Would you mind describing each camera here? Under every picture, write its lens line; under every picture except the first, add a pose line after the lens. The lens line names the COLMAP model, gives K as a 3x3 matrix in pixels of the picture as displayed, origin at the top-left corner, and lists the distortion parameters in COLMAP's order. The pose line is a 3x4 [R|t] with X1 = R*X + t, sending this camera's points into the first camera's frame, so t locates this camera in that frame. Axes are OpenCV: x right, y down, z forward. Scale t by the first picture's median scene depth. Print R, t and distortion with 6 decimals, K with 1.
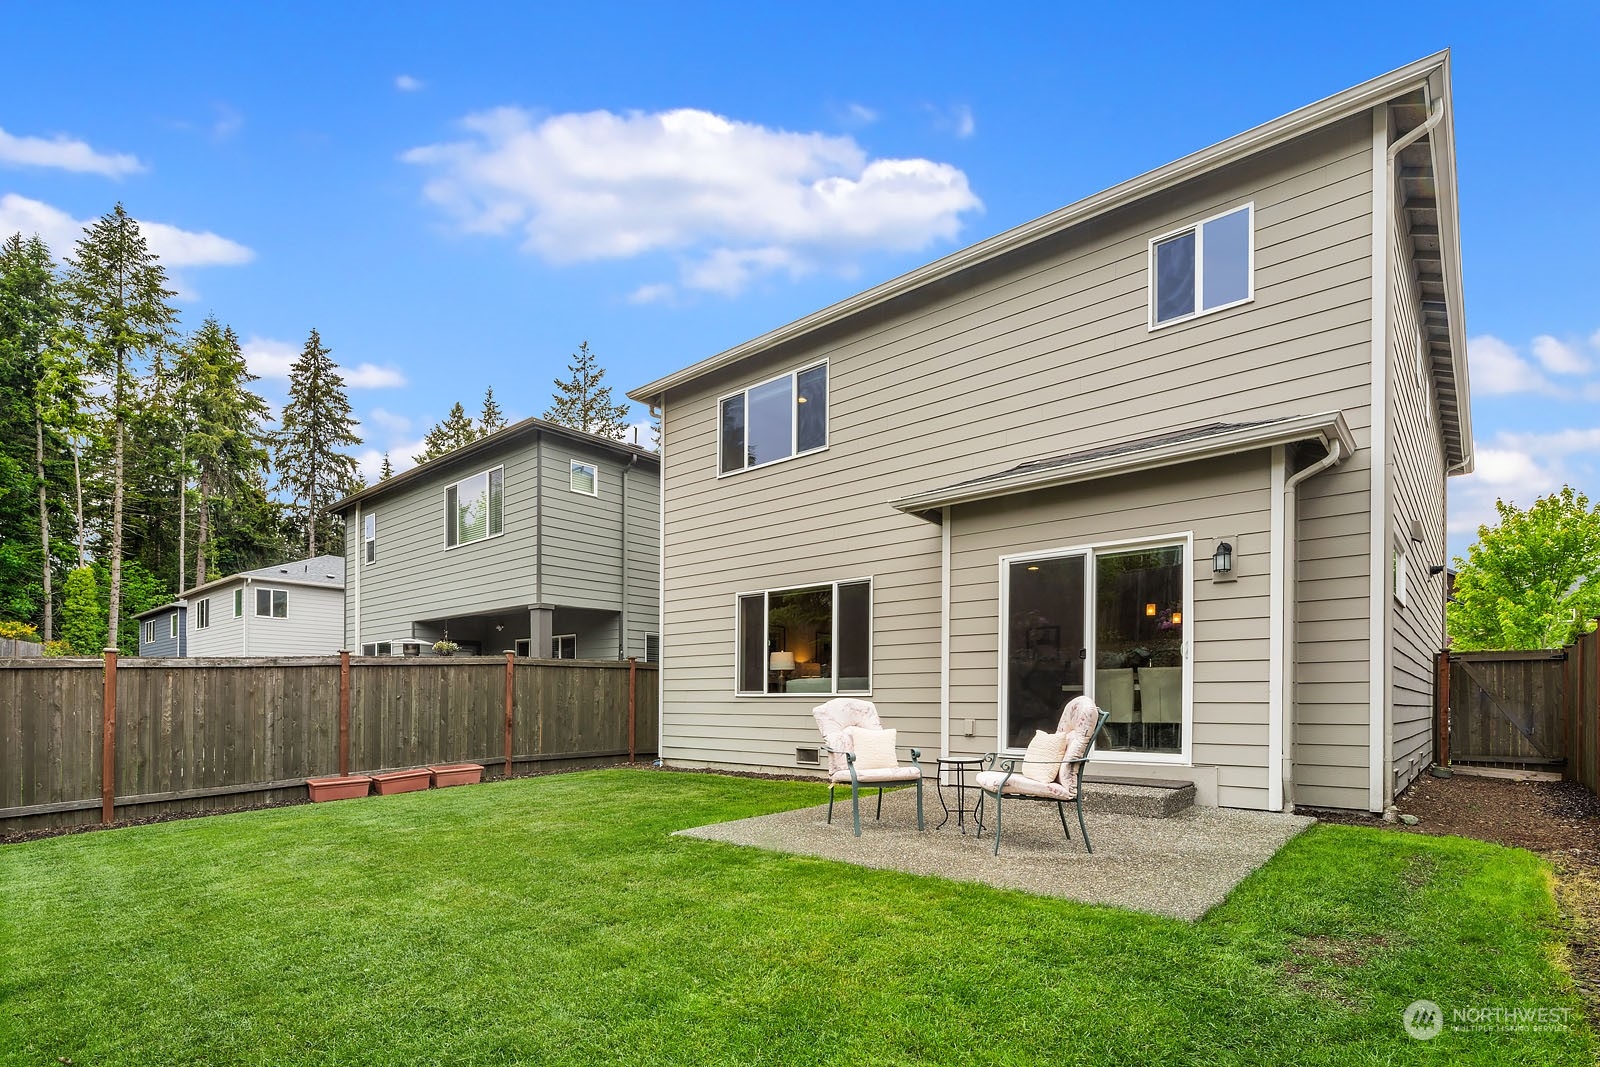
lens RADIAL K [[764.0, 0, 797.0], [0, 764.0, 502.6], [0, 0, 1]] dist [-0.001952, -0.000287]
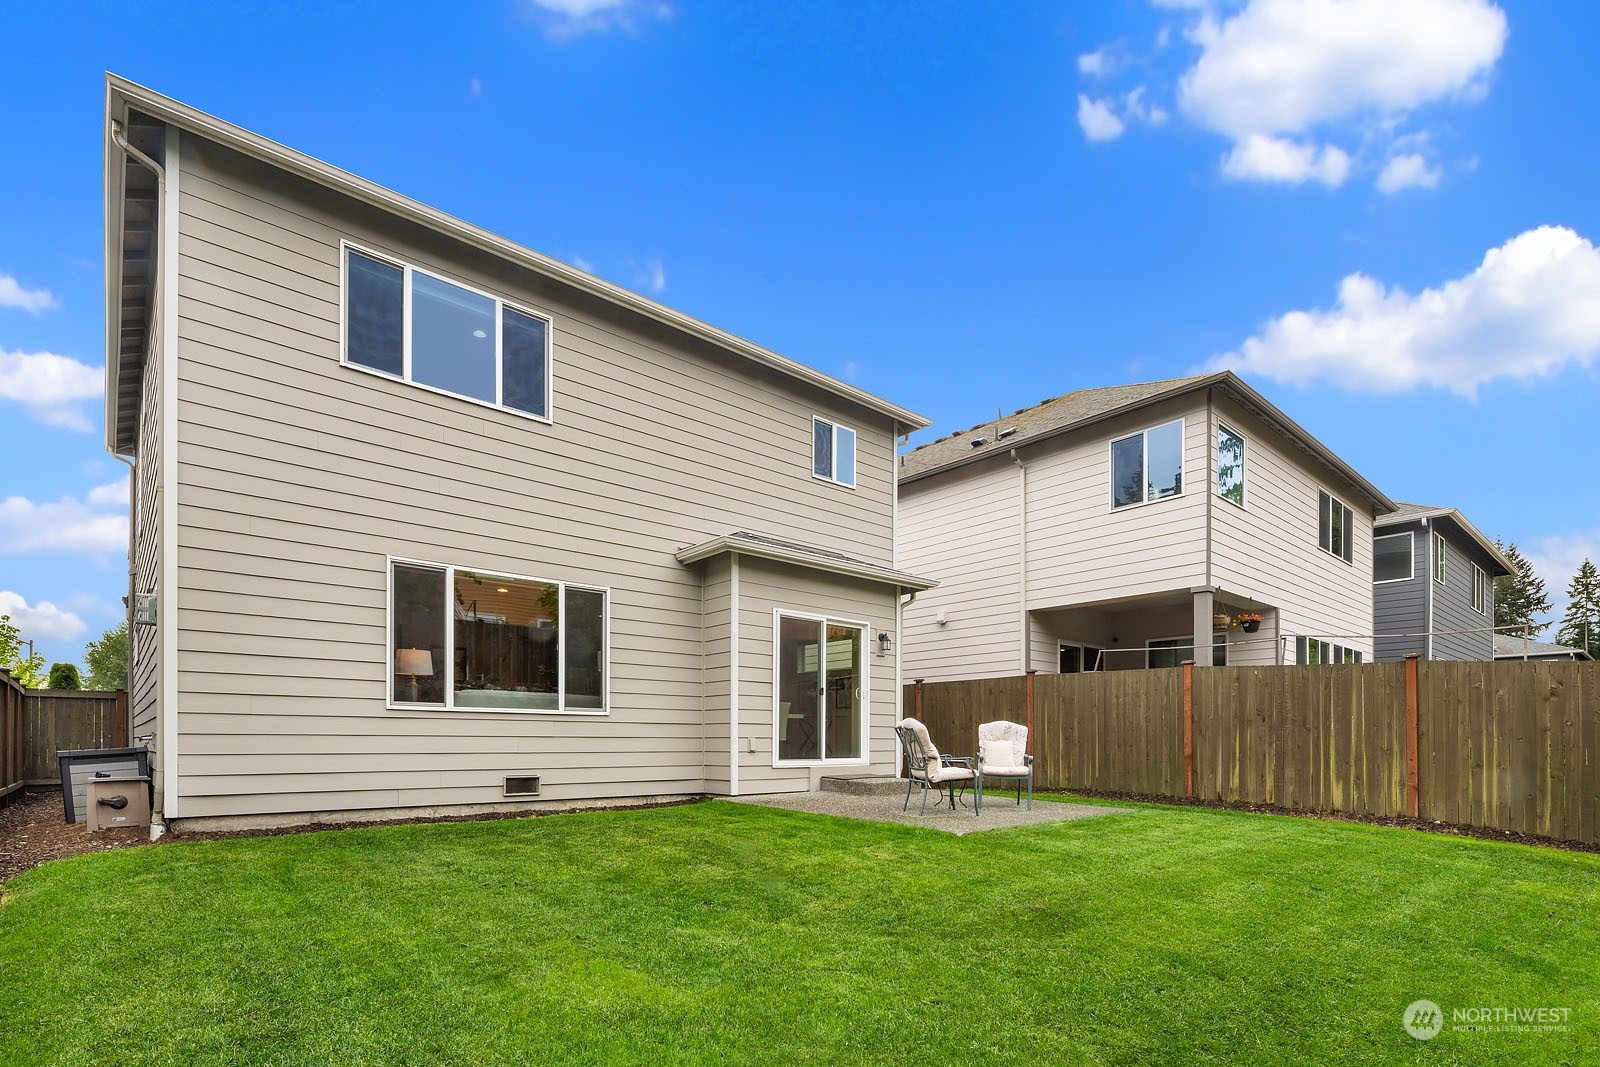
lens RADIAL K [[757.4, 0, 800.0], [0, 757.4, 533.5], [0, 0, 1]] dist [0.001540, 0.000034]
pose [[0.128607, 0.261587, 0.956573, -0.784939], [-0.253597, 0.941187, -0.223284, 0.182866], [-0.958722, -0.213868, 0.187381, 0.619938]]
